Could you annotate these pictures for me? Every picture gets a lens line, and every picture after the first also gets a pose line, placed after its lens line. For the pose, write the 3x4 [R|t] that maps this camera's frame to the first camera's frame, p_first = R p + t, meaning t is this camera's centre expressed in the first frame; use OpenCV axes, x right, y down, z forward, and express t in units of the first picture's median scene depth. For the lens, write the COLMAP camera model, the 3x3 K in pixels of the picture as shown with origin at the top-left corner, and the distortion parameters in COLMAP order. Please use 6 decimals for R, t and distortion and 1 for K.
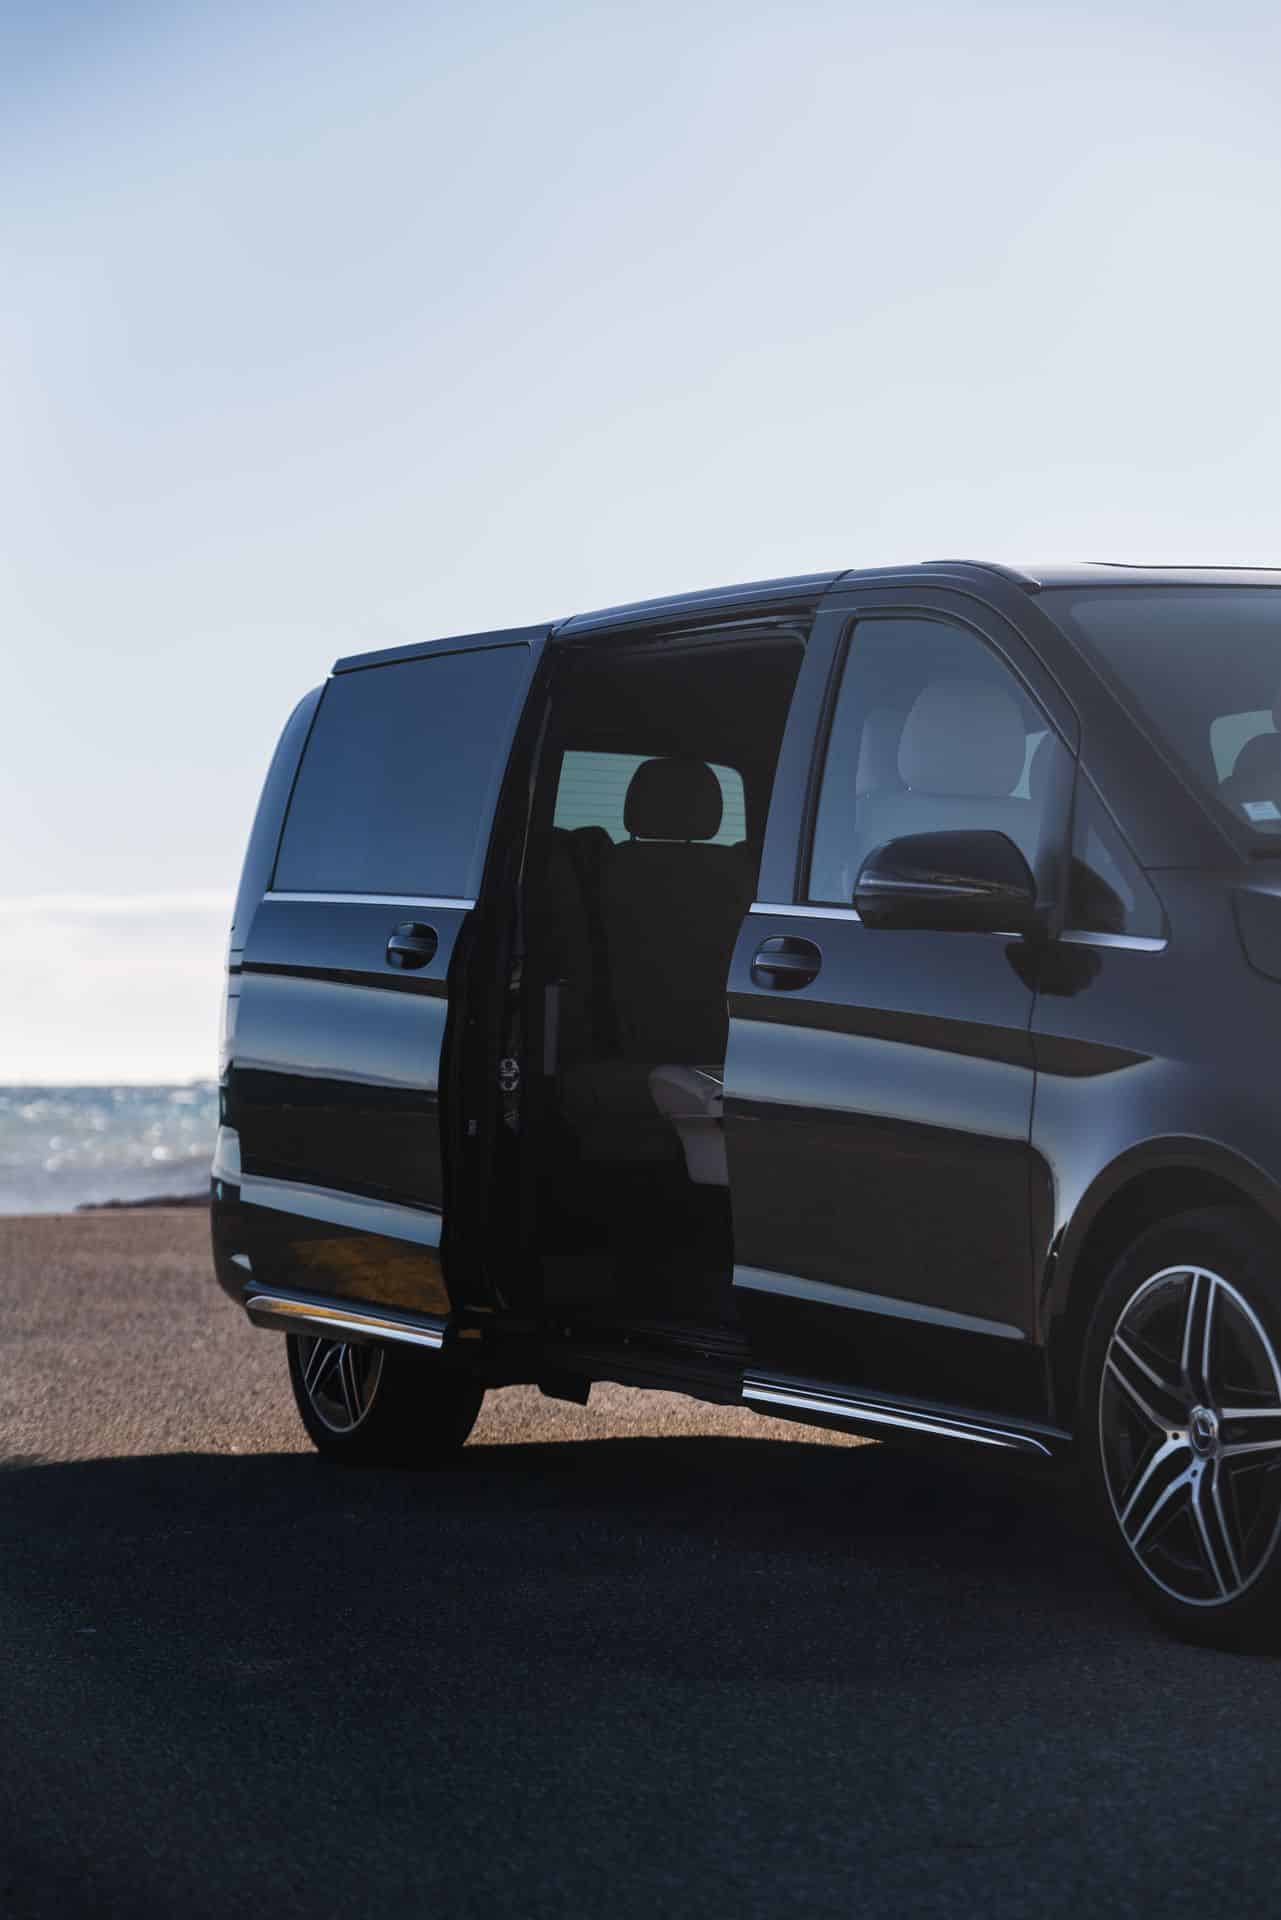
lens RADIAL K [[4849.4, 0, 643.4], [0, 4849.4, 958.1], [0, 0, 1]] dist [0.452968, 0.000000]
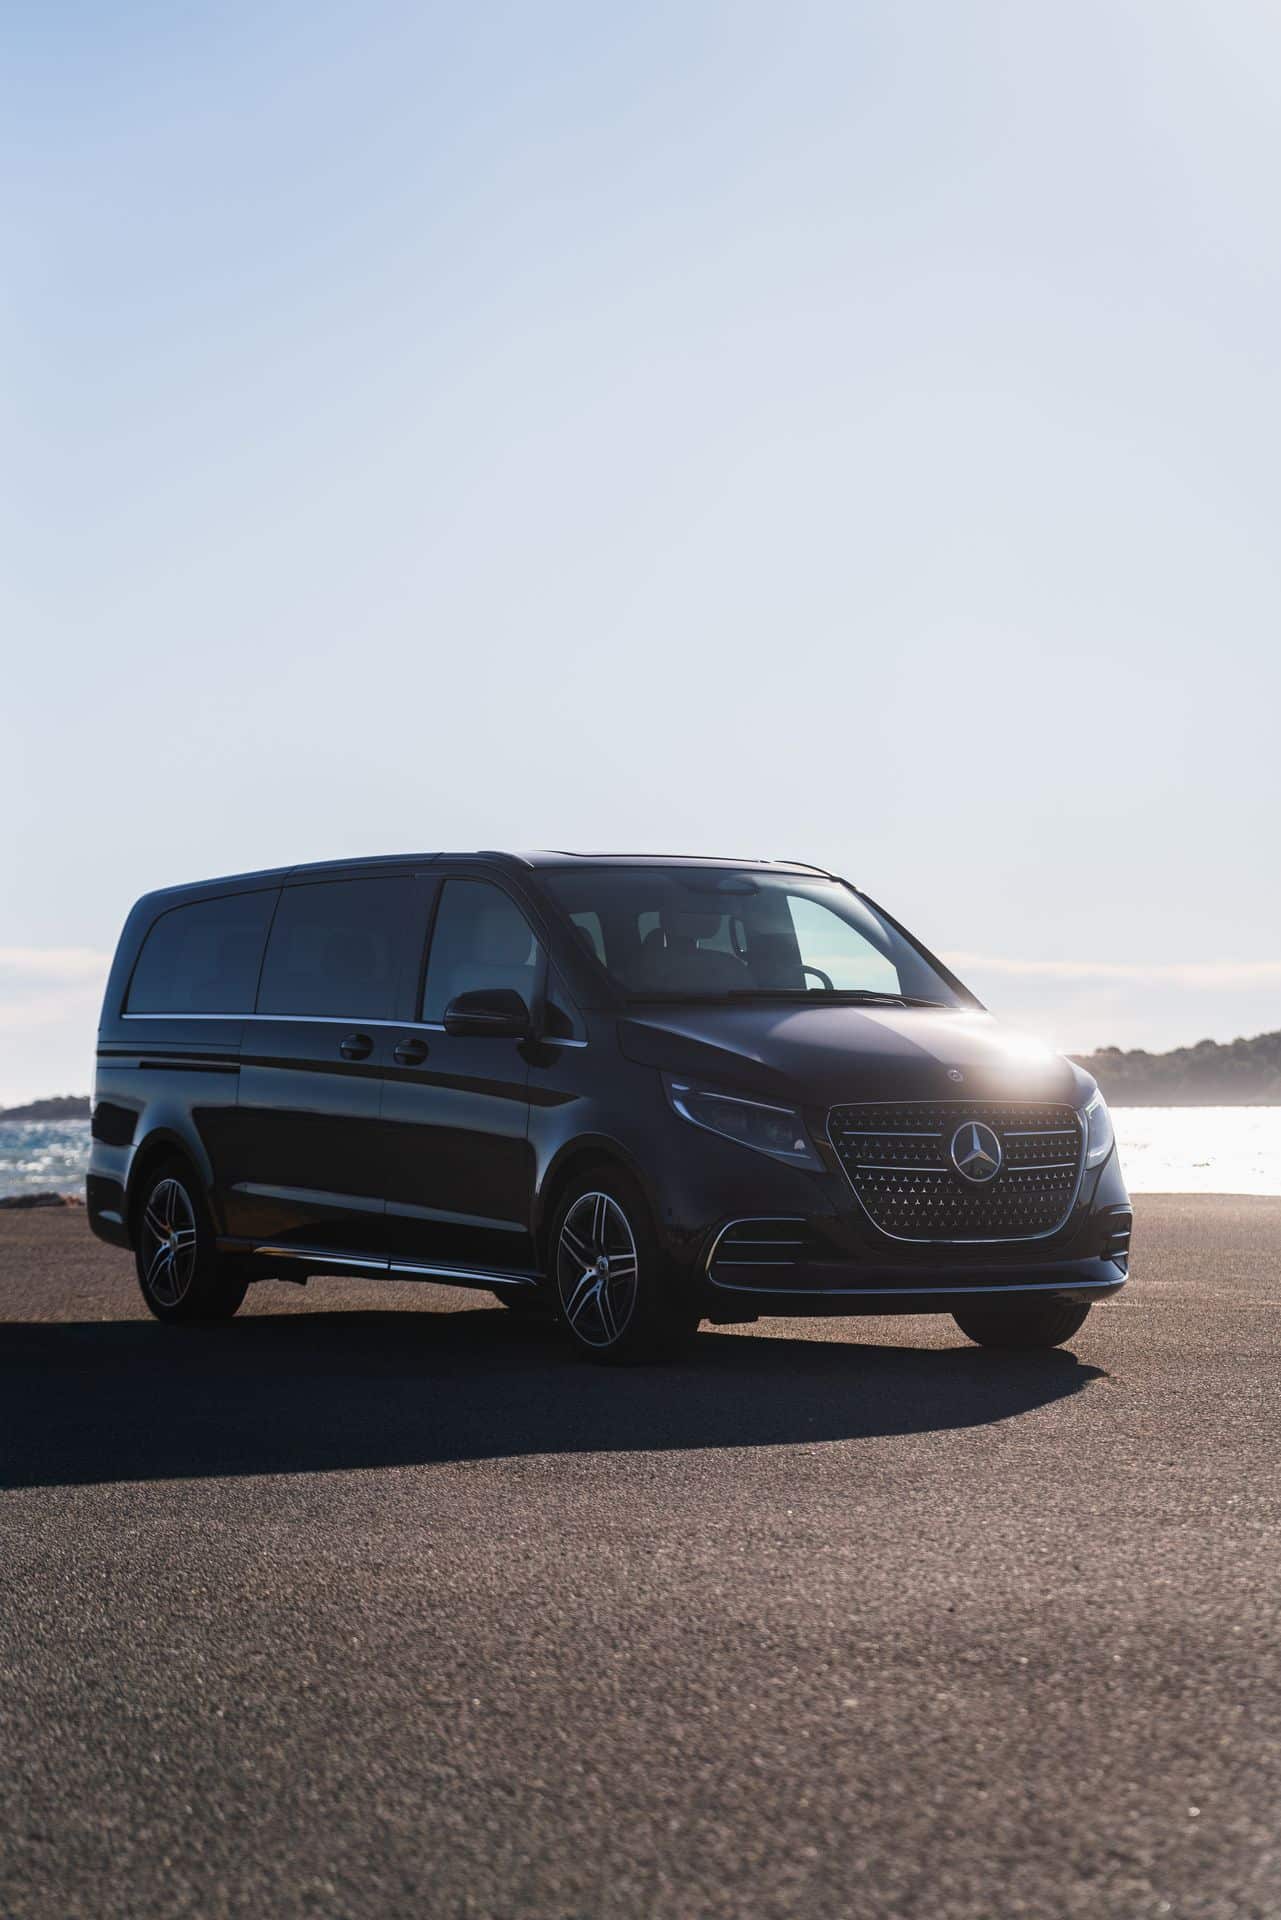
lens RADIAL K [[4205.5, 0, 630.0], [0, 4205.5, 970.7], [0, 0, 1]] dist [0.221626, 0.000000]
pose [[0.996795, -0.007533, 0.079647, -0.020442], [0.008313, 0.999921, -0.009477, -0.016707], [-0.079570, 0.010108, 0.996778, -0.809929]]
